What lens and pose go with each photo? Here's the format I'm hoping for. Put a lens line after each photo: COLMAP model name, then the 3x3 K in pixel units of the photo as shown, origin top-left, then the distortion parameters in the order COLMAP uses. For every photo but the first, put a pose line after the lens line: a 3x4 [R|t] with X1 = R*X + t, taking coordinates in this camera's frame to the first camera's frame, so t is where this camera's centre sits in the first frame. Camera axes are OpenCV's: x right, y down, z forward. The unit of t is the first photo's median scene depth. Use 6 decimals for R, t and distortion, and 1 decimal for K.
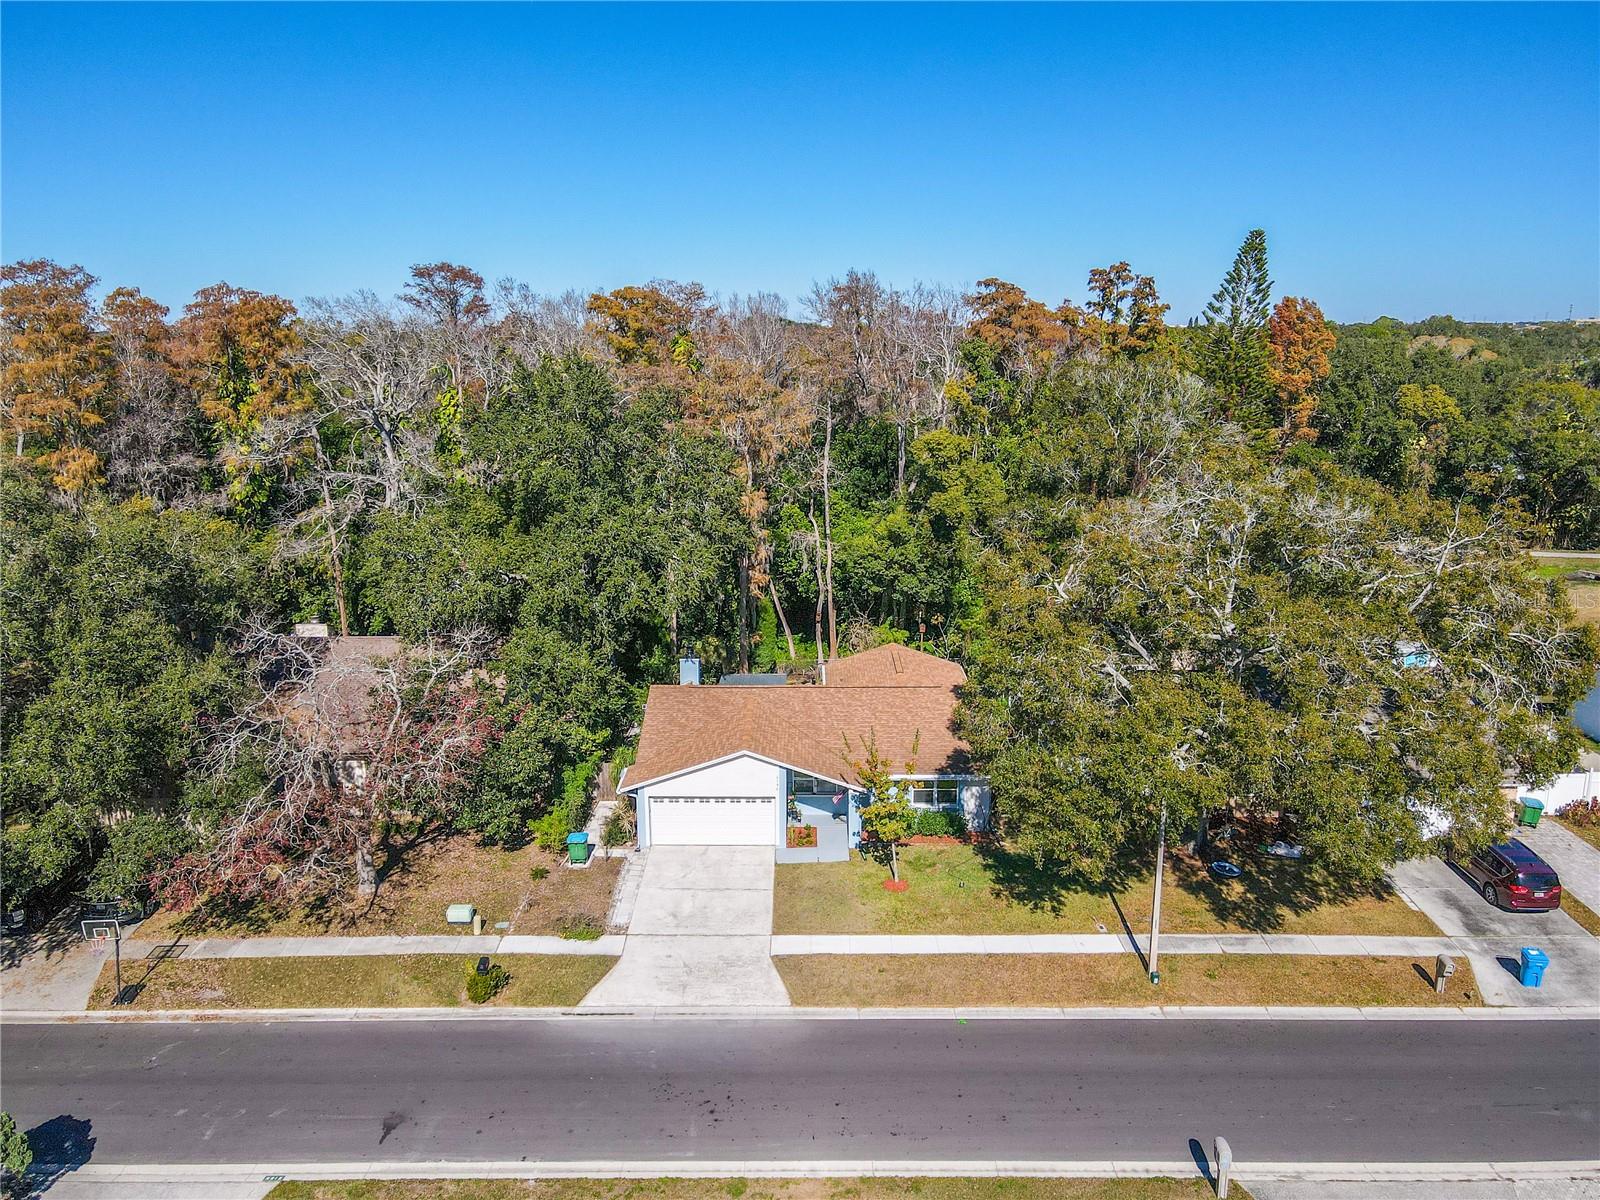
lens RADIAL K [[1232.2, 0, 807.0], [0, 1232.2, 605.5], [0, 0, 1]] dist [0.016906, 0.002391]
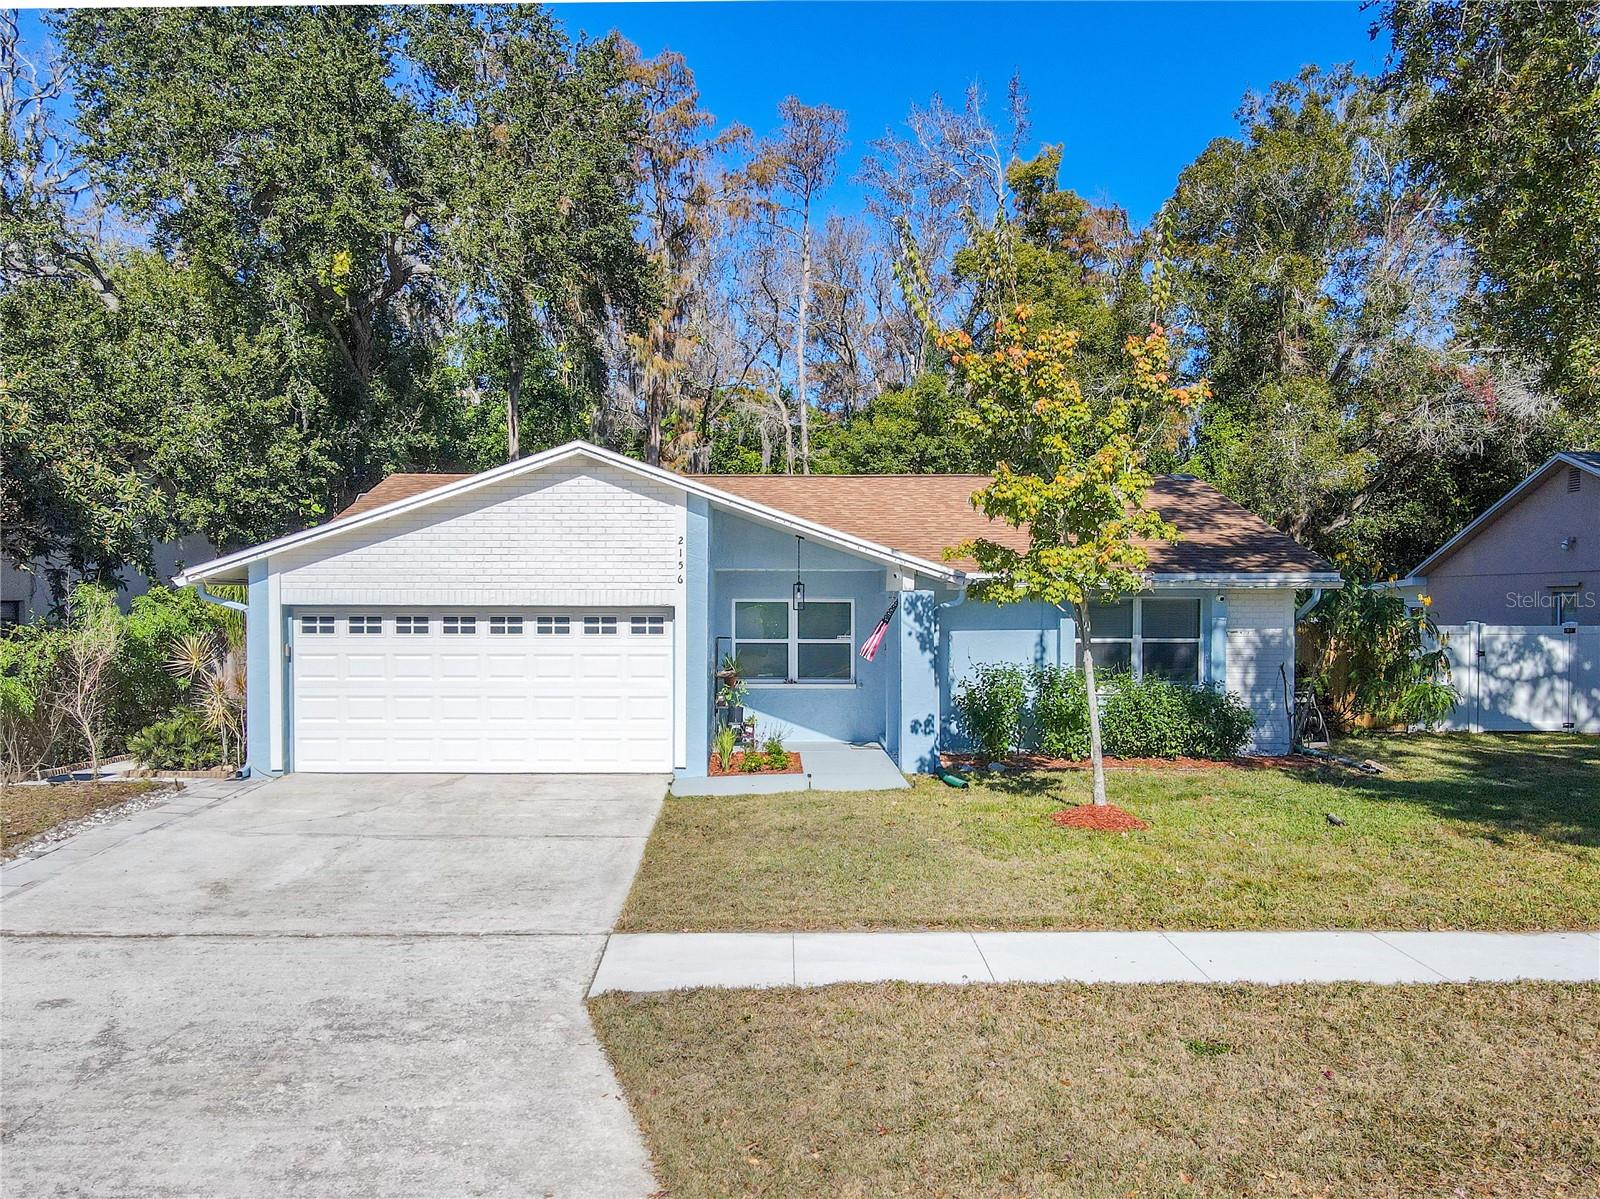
lens RADIAL K [[1232.2, 0, 789.1], [0, 1232.2, 645.1], [0, 0, 1]] dist [0.016906, 0.002391]
pose [[0.999818, 0.005046, 0.018383, -0.001516], [-0.001282, 0.979951, -0.199236, 0.236960], [-0.019020, 0.199176, 0.979779, 0.705717]]
